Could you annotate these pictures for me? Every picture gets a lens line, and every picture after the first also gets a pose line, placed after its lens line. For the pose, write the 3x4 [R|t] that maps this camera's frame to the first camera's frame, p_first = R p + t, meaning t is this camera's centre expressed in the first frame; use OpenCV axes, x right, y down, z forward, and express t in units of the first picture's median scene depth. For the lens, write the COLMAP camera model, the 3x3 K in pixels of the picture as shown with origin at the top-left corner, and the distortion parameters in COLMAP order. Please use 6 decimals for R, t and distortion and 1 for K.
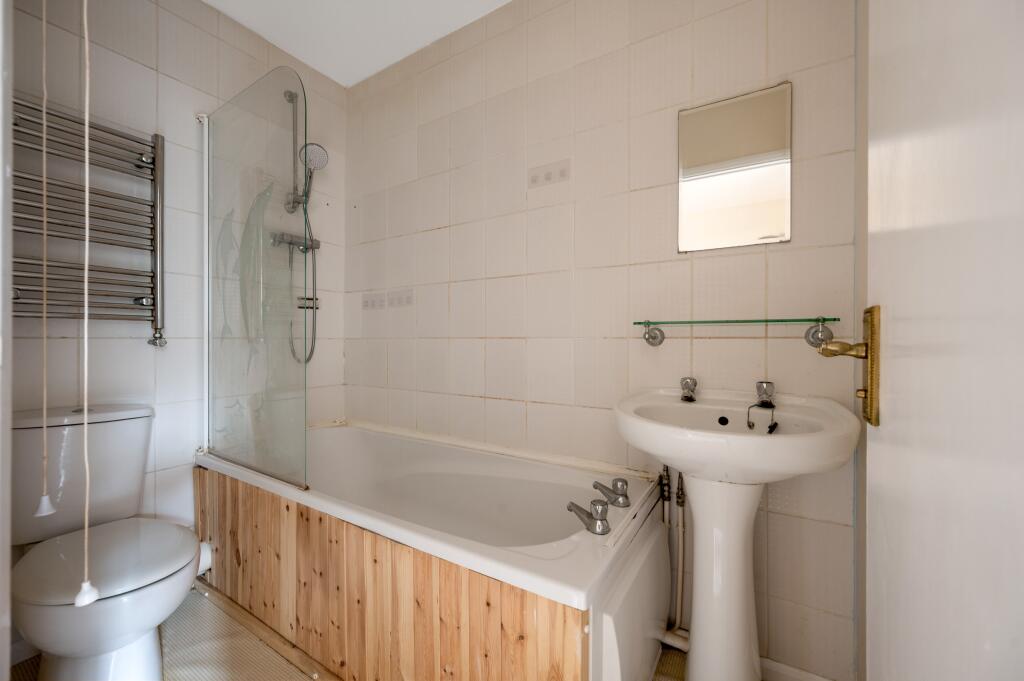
lens RADIAL K [[405.9, 0, 512.7], [0, 405.9, 340.0], [0, 0, 1]] dist [-0.004411, 0.000906]
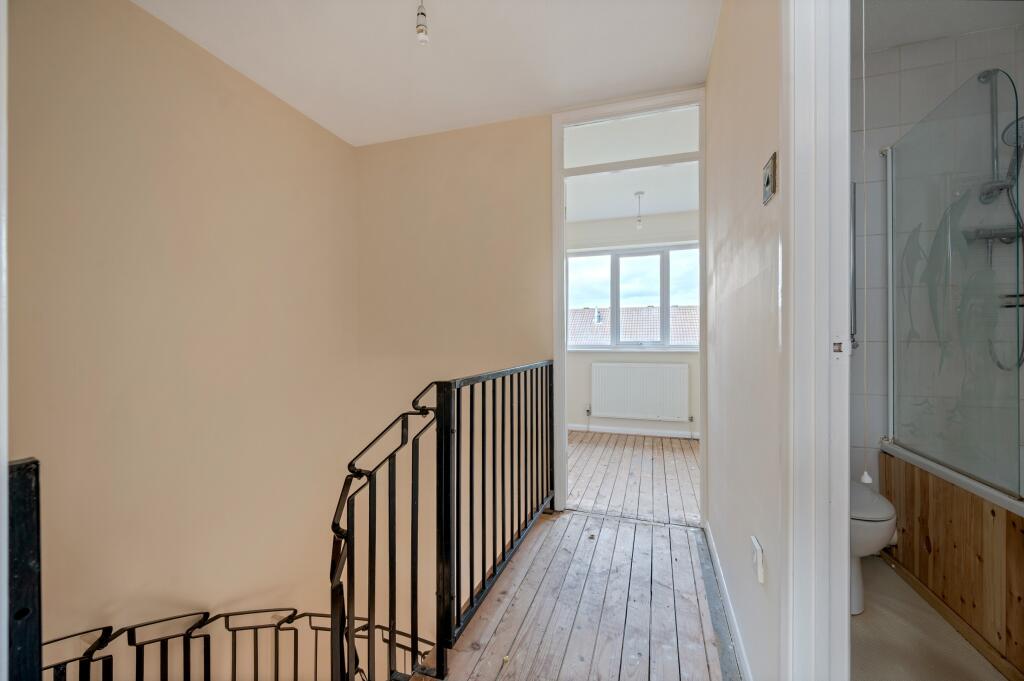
lens RADIAL K [[405.9, 0, 514.9], [0, 405.9, 339.8], [0, 0, 1]] dist [-0.004411, 0.000906]
pose [[0.220755, -0.006838, -0.975305, 0.129064], [-0.003515, 0.999963, -0.007806, 0.002683], [0.975323, 0.005152, 0.220723, -0.305916]]
